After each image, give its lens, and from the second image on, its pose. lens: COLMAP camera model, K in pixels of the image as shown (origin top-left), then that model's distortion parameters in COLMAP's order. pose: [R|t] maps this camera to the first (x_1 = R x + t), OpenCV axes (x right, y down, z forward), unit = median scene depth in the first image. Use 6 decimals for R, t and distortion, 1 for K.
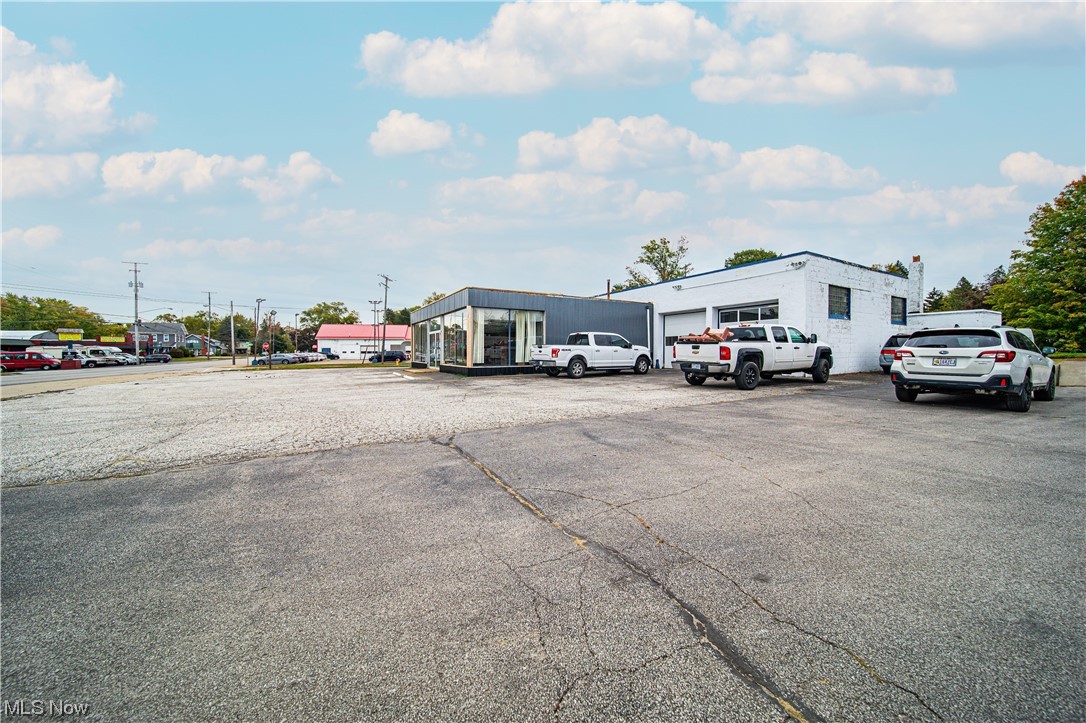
lens RADIAL K [[346.9, 0, 543.0], [0, 346.9, 361.5], [0, 0, 1]] dist [-0.000371, -0.000048]
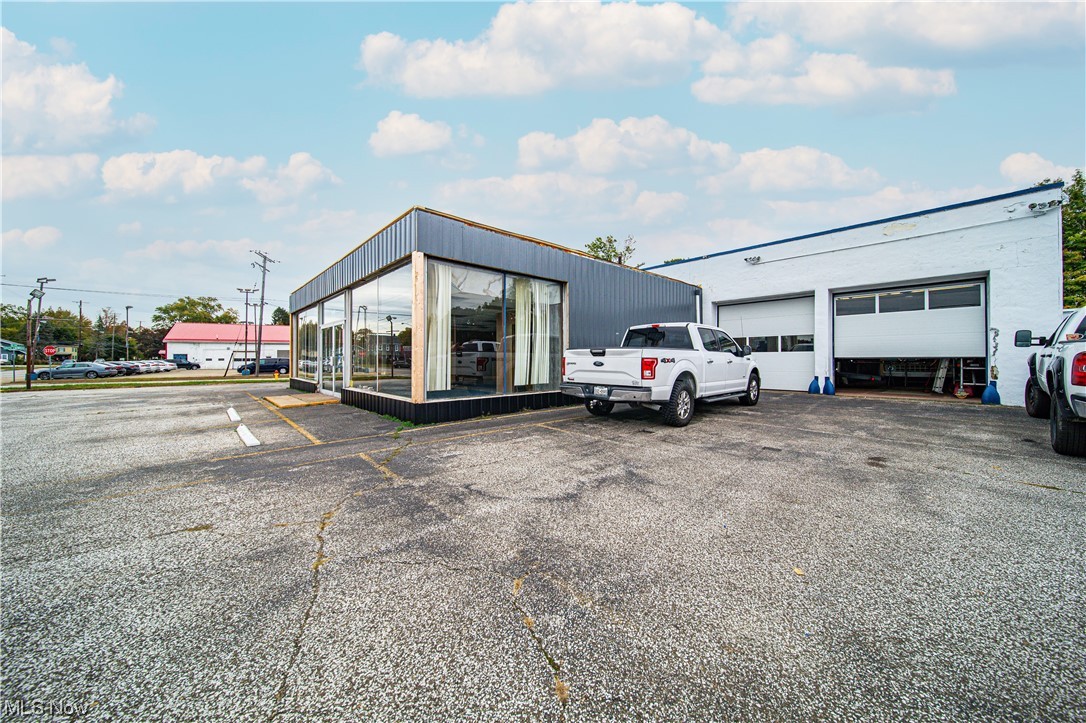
lens RADIAL K [[377.4, 0, 543.5], [0, 377.4, 357.6], [0, 0, 1]] dist [0.001209, -0.000073]
pose [[0.980744, 0.002815, 0.195280, -0.127943], [0.003628, 0.999461, -0.032632, -0.016959], [-0.195266, 0.032713, 0.980205, 0.439160]]
